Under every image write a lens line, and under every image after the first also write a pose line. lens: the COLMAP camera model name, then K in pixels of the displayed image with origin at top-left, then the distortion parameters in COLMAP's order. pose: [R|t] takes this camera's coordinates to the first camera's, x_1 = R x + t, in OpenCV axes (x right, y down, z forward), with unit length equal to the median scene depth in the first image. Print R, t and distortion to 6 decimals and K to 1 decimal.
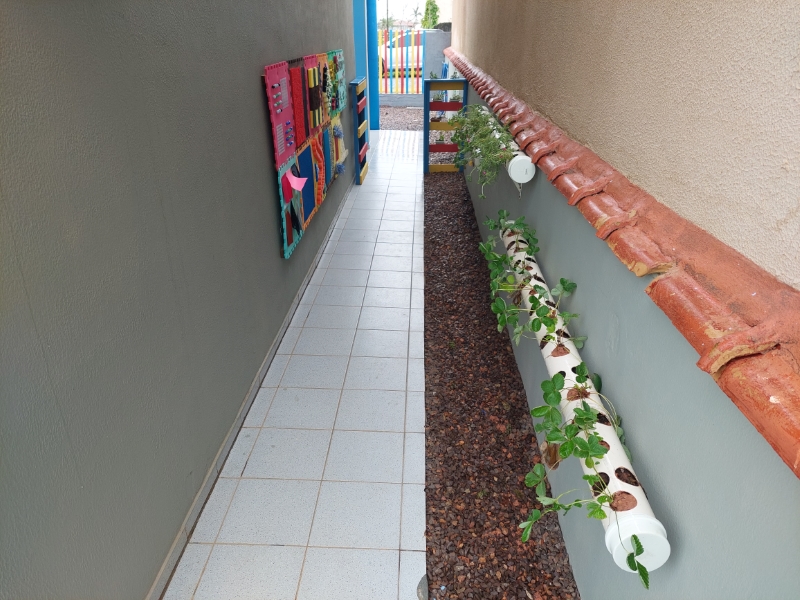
lens RADIAL K [[576.5, 0, 399.3], [0, 576.5, 304.0], [0, 0, 1]] dist [0.060484, -0.061205]
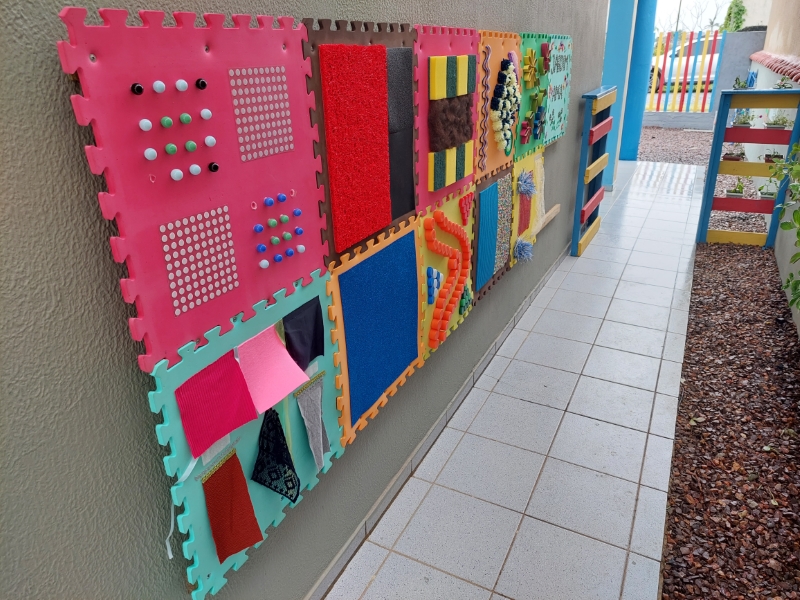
lens RADIAL K [[576.5, 0, 394.0], [0, 576.5, 292.3], [0, 0, 1]] dist [0.060484, -0.061205]
pose [[0.906936, 0.141878, -0.396659, 0.005128], [-0.159361, 0.987156, -0.011279, -0.113191], [0.389964, 0.073441, 0.917897, 0.308952]]
